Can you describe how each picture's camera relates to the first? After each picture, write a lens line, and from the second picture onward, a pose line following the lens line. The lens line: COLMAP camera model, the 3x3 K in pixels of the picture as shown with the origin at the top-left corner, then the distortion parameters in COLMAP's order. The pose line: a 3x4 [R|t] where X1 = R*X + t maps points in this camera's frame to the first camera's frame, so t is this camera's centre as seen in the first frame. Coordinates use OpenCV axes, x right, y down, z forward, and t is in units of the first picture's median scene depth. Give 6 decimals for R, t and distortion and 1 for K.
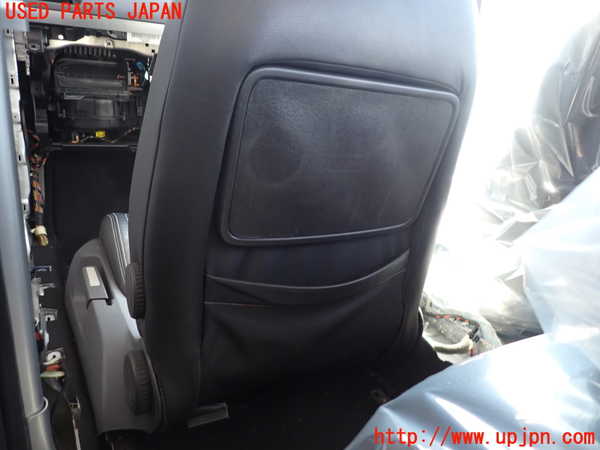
lens RADIAL K [[451.9, 0, 300.0], [0, 451.9, 225.0], [0, 0, 1]] dist [0.002917, 0.002979]
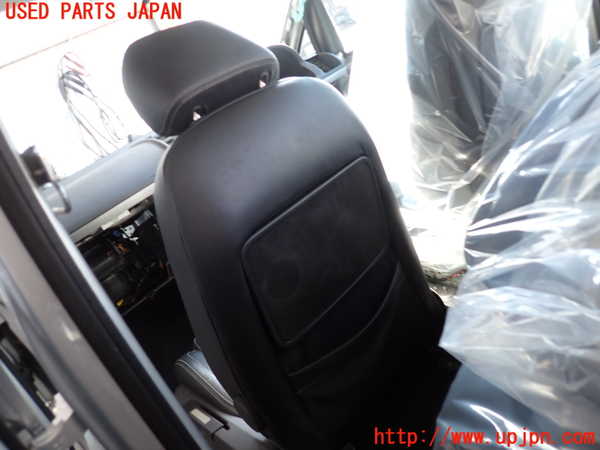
lens RADIAL K [[451.9, 0, 300.0], [0, 451.9, 225.0], [0, 0, 1]] dist [0.002917, 0.002979]
pose [[0.829632, -0.557858, 0.022473, 0.036945], [0.557879, 0.829902, 0.005913, -0.190963], [-0.021949, 0.007632, 0.999730, -0.275229]]
